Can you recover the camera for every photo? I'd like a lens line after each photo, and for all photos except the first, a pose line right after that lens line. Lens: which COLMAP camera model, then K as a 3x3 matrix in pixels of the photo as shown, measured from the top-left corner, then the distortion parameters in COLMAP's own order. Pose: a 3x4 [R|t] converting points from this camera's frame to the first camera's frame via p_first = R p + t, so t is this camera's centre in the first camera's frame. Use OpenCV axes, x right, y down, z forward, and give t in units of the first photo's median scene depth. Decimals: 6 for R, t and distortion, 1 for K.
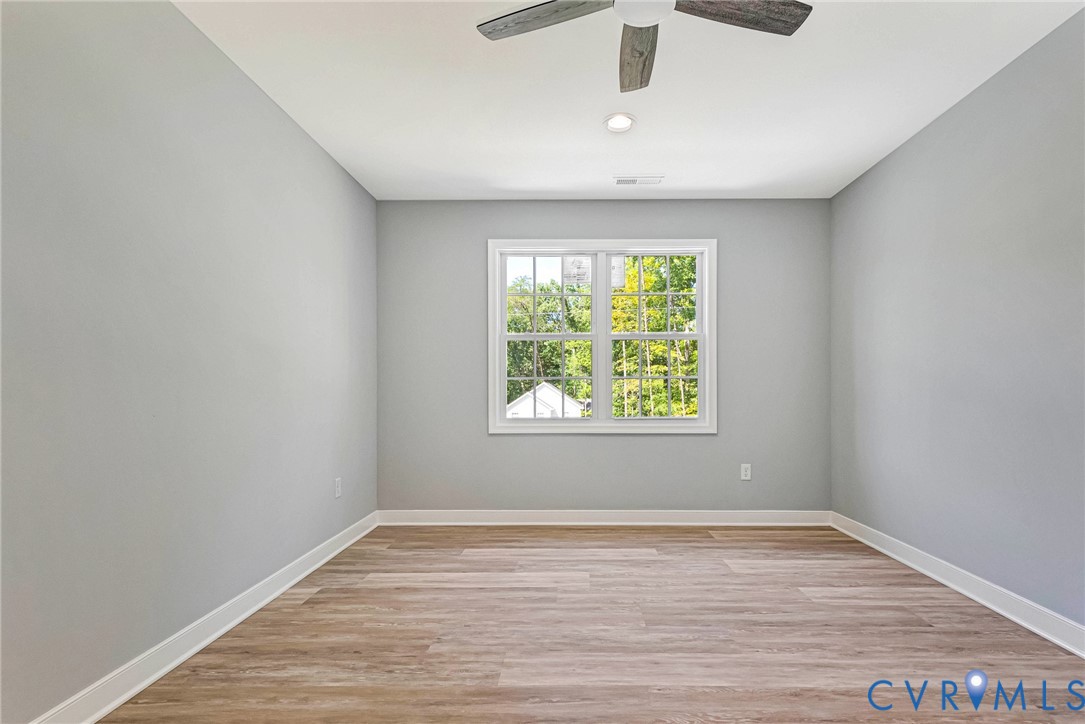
lens RADIAL K [[551.9, 0, 588.4], [0, 551.9, 385.9], [0, 0, 1]] dist [0.013125, -0.000652]
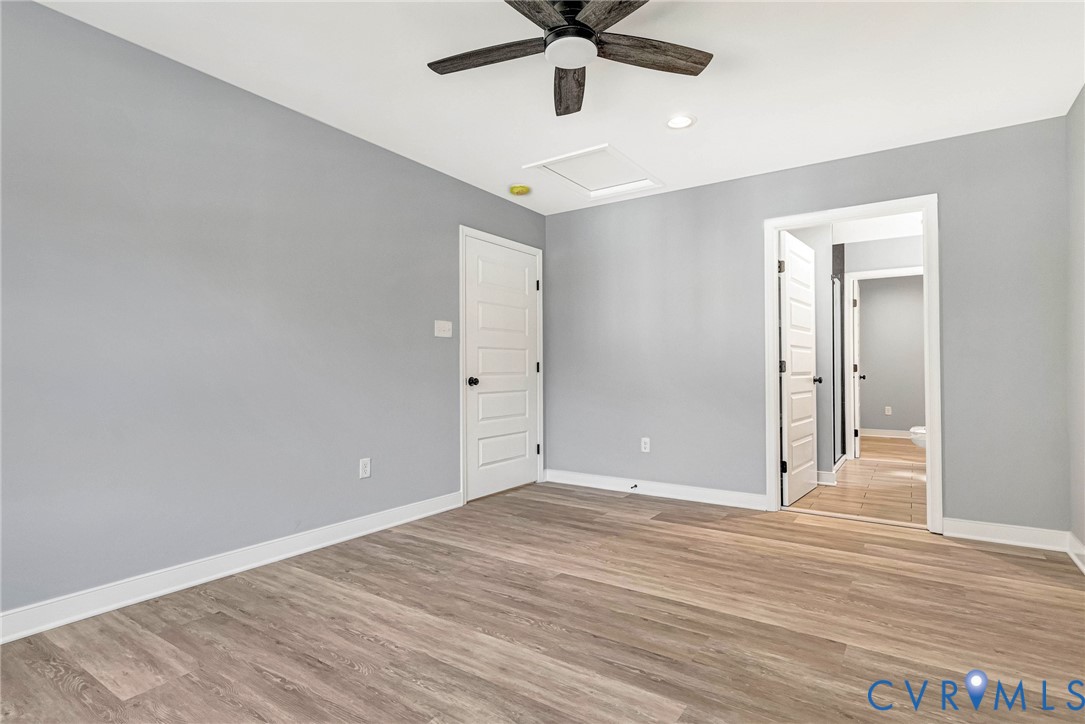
lens RADIAL K [[558.6, 0, 492.2], [0, 558.6, 369.1], [0, 0, 1]] dist [0.013029, -0.002226]
pose [[-0.769464, 0.004980, 0.638670, -0.326189], [0.002242, 0.999984, -0.005097, 0.009014], [-0.638686, -0.002491, -0.769464, 1.236572]]
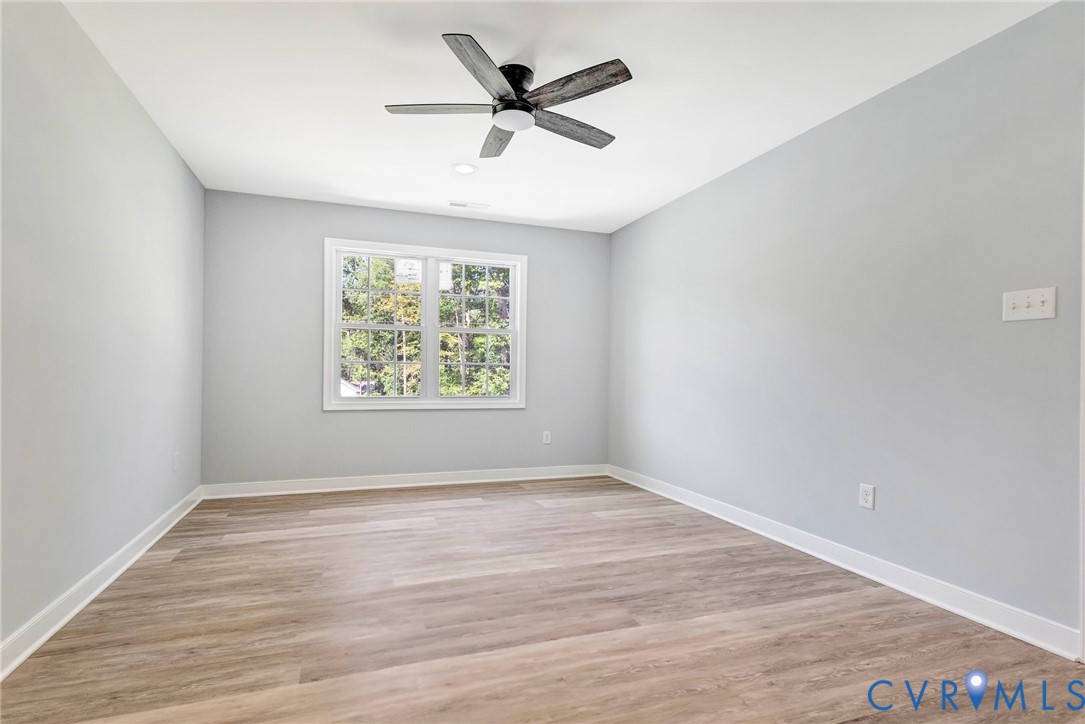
lens RADIAL K [[532.1, 0, 570.2], [0, 532.1, 369.4], [0, 0, 1]] dist [0.017347, -0.000756]
pose [[0.933446, 0.015089, 0.358400, -0.156717], [-0.014849, 0.999884, -0.003424, 0.010969], [-0.358410, -0.002126, 0.933562, -0.229350]]
